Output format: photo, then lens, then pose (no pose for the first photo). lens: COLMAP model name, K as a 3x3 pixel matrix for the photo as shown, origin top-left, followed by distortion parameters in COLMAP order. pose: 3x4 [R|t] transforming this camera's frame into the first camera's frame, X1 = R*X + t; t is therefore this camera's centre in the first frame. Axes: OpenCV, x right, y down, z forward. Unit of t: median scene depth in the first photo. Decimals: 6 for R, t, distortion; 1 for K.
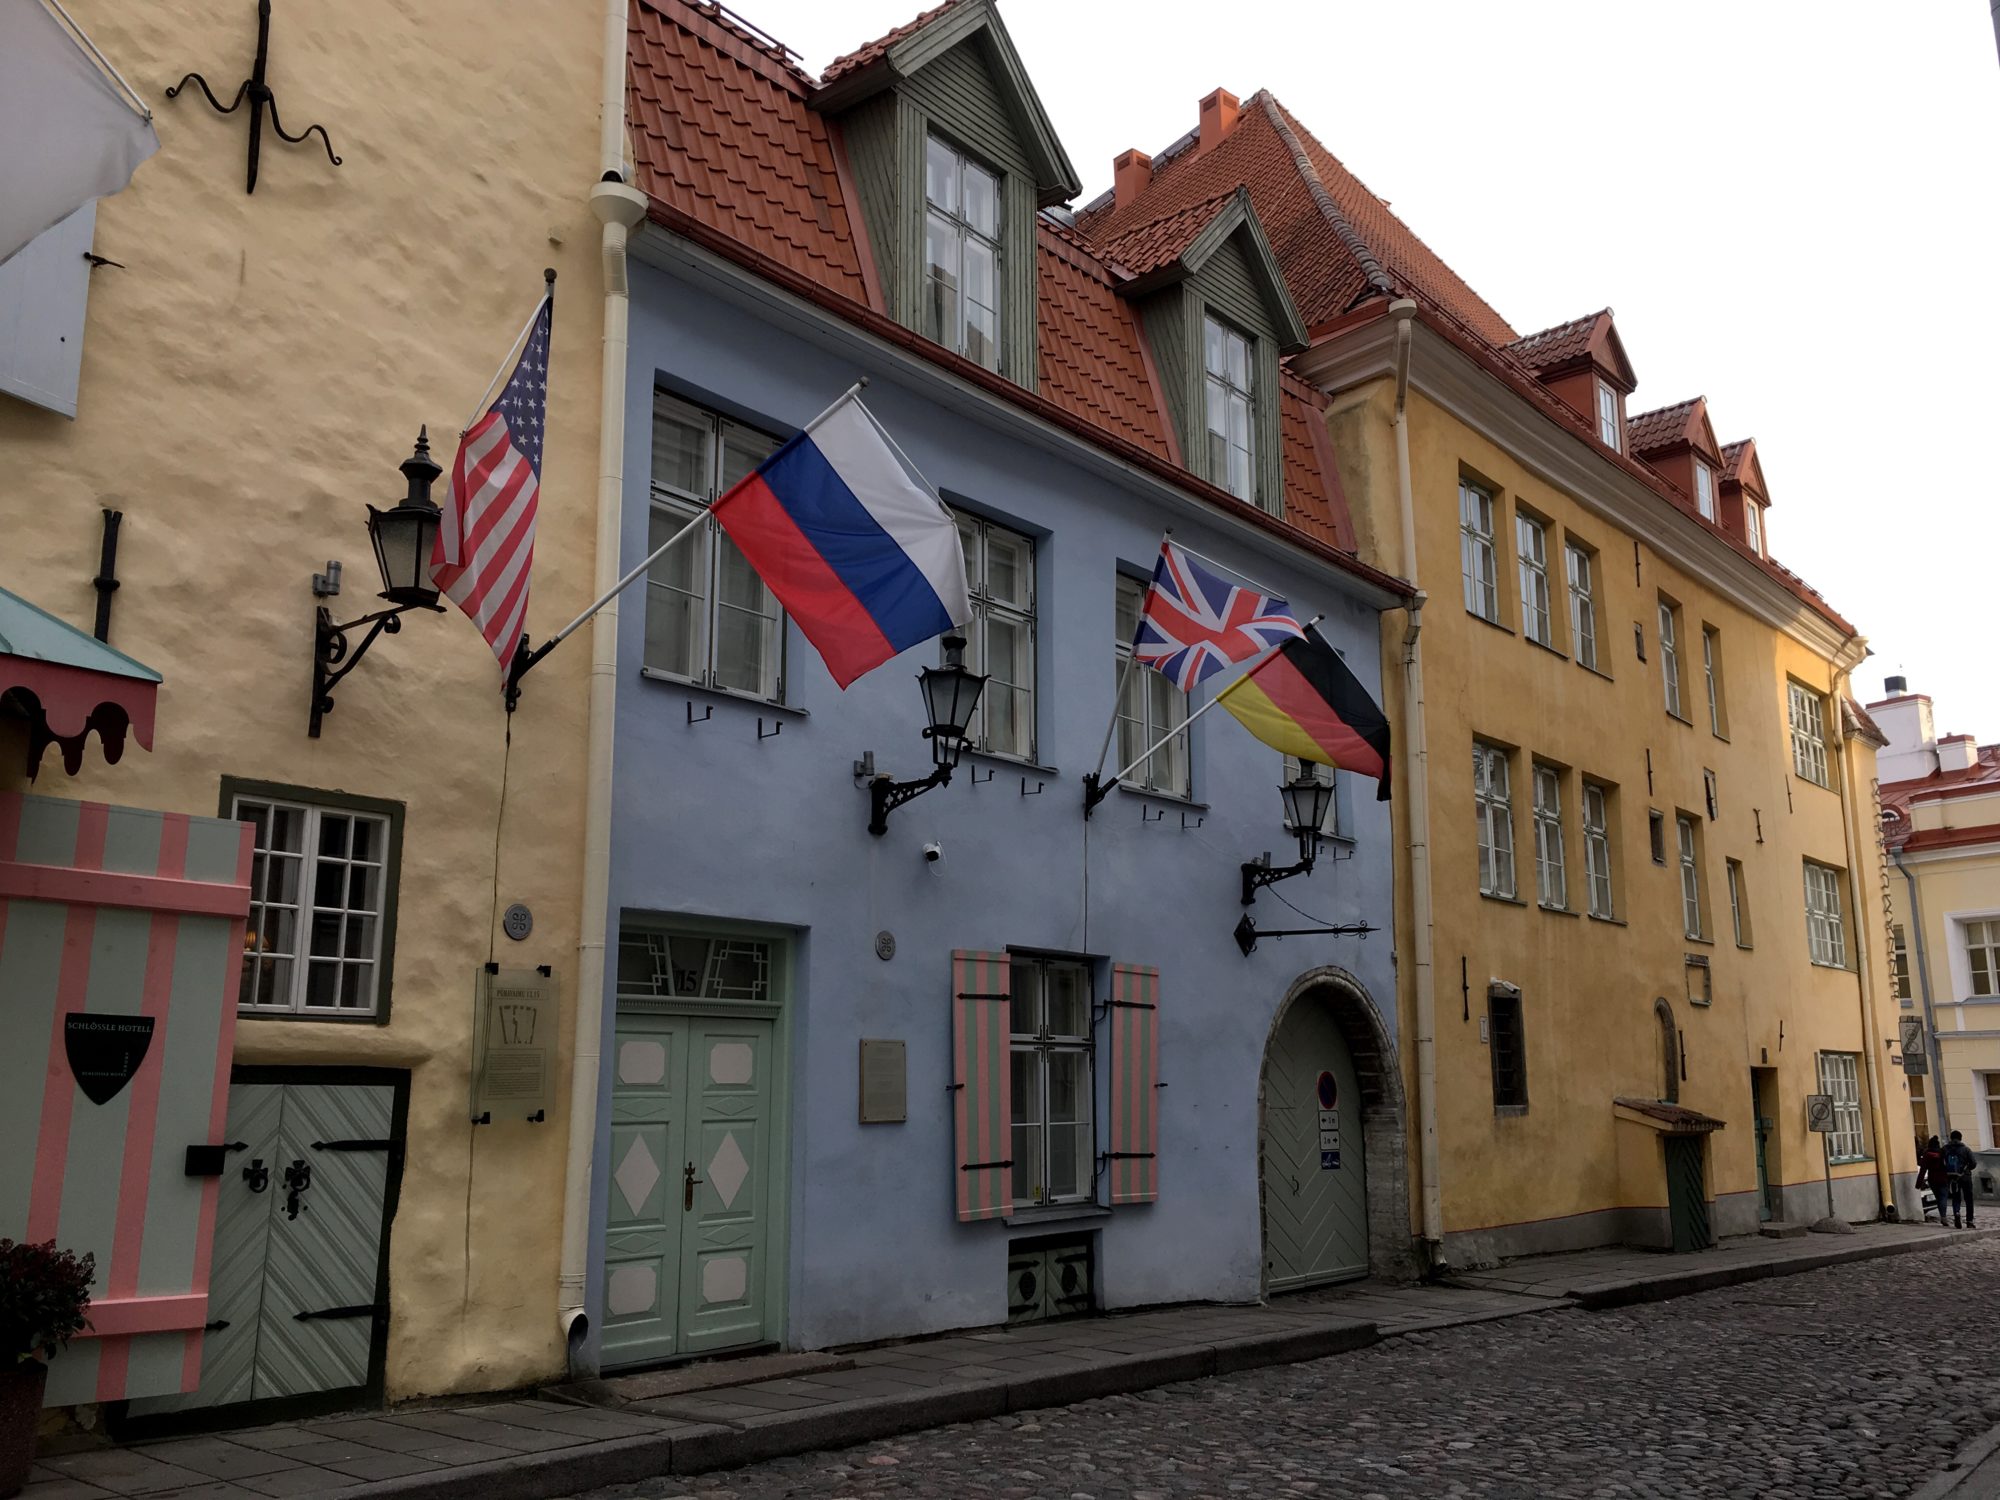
lens RADIAL K [[1687.1, 0, 998.9], [0, 1687.1, 745.7], [0, 0, 1]] dist [0.055098, -0.010899]
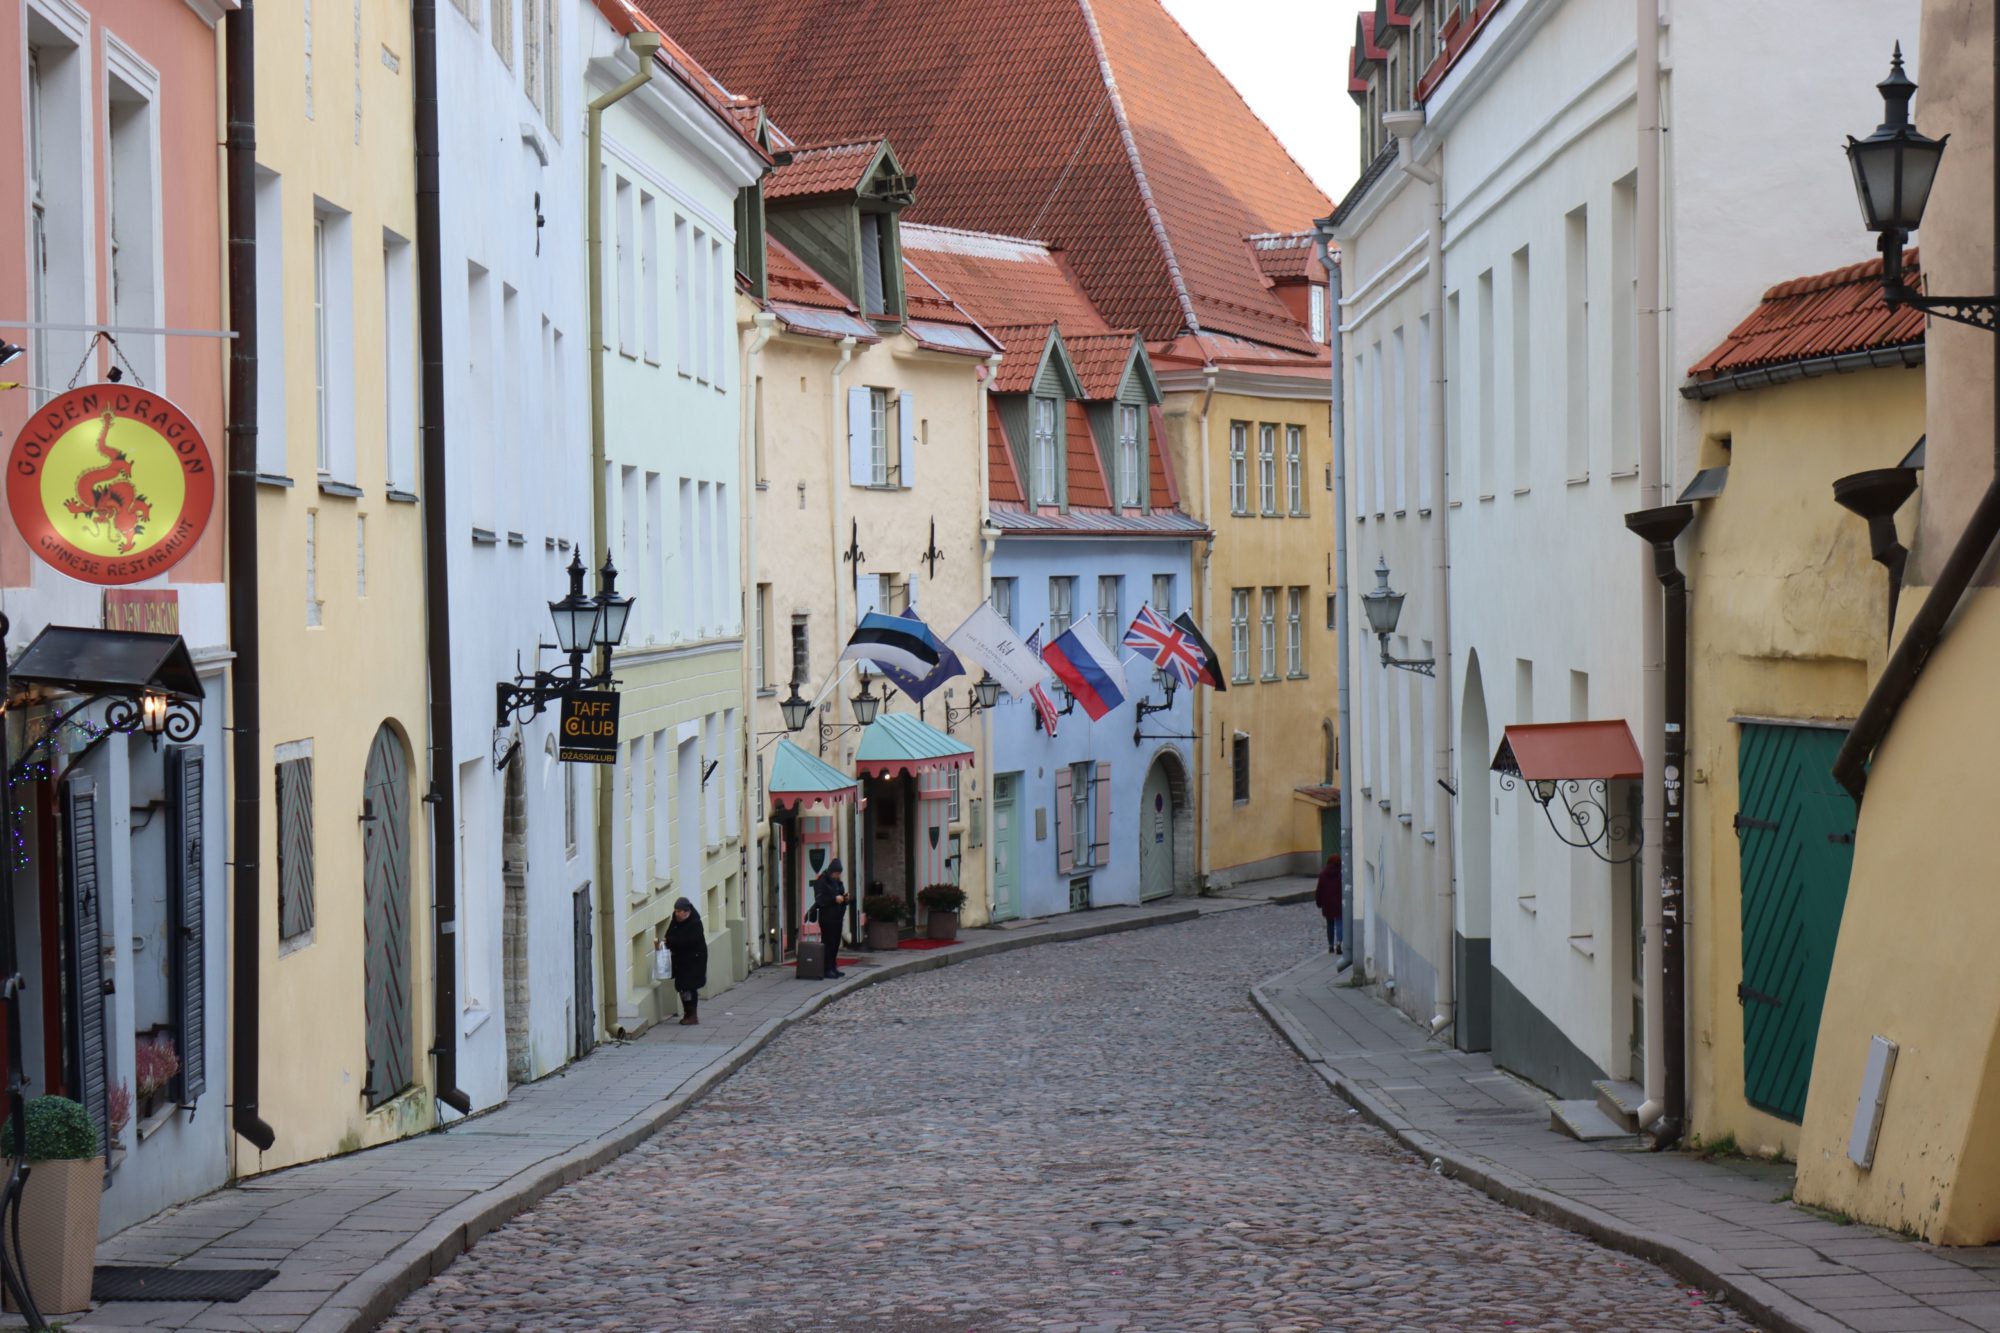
lens RADIAL K [[4001.7, 0, 1005.1], [0, 4001.7, 669.4], [0, 0, 1]] dist [0.041692, 0.000000]
pose [[0.961736, -0.019408, 0.273291, -1.197438], [-0.041947, 0.975297, 0.216876, -0.910665], [-0.270749, -0.220041, 0.937164, -3.137990]]
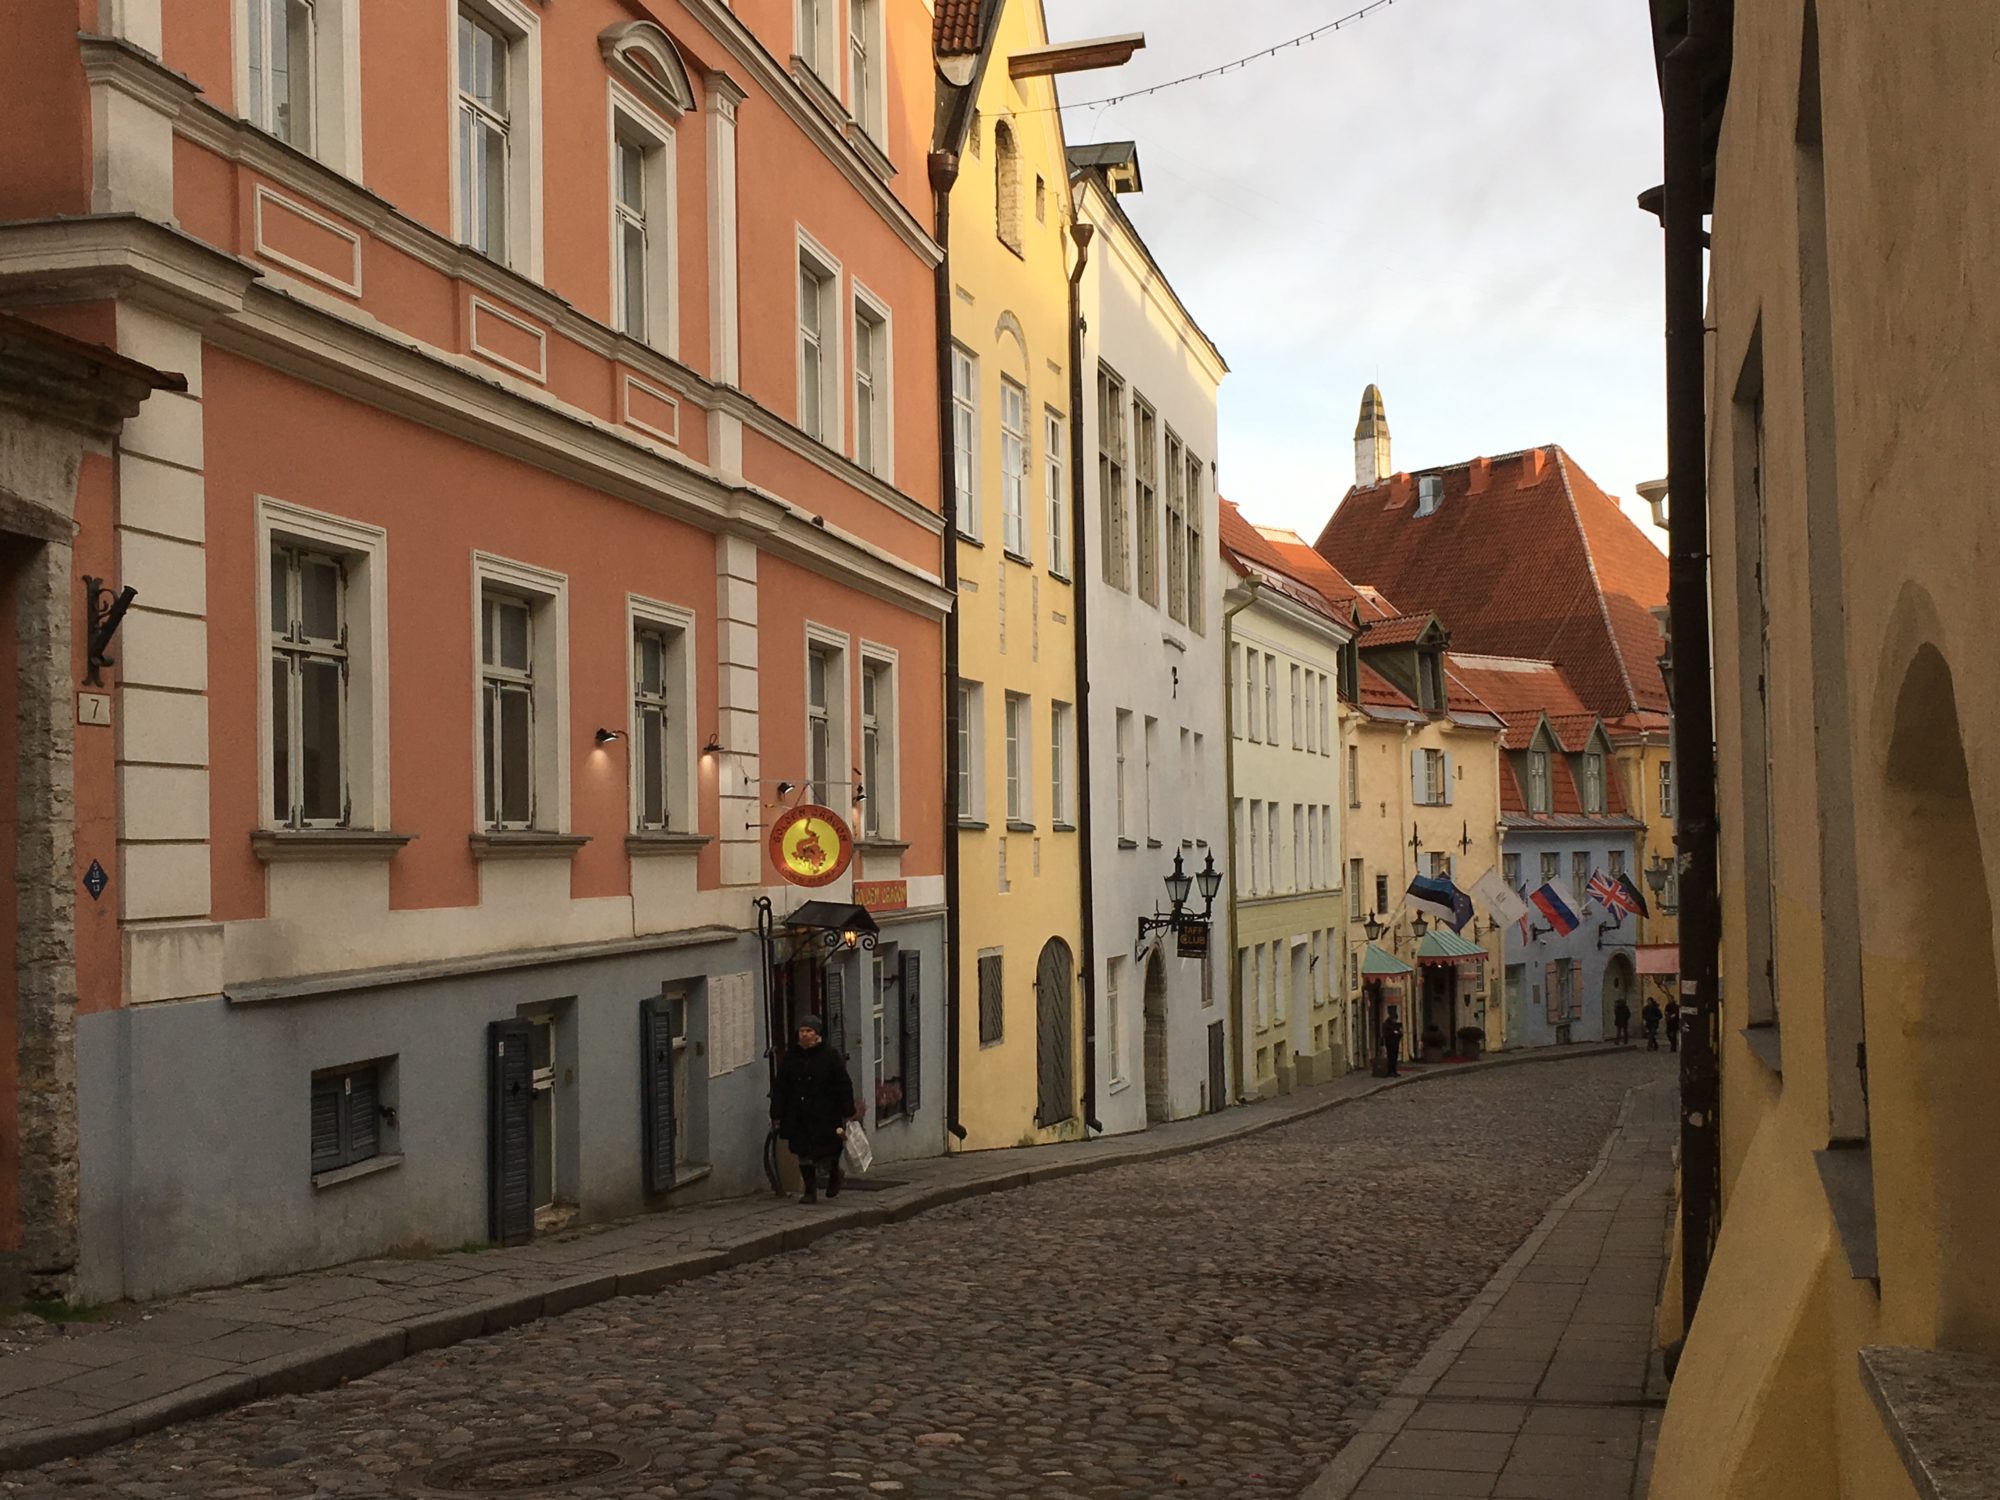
lens RADIAL K [[2352.4, 0, 995.4], [0, 2352.4, 753.6], [0, 0, 1]] dist [0.028676, 0.000000]
pose [[0.999773, -0.014174, 0.015884, -1.081881], [0.011437, 0.986922, 0.160794, -0.989867], [-0.017955, -0.160575, 0.986860, -3.443947]]
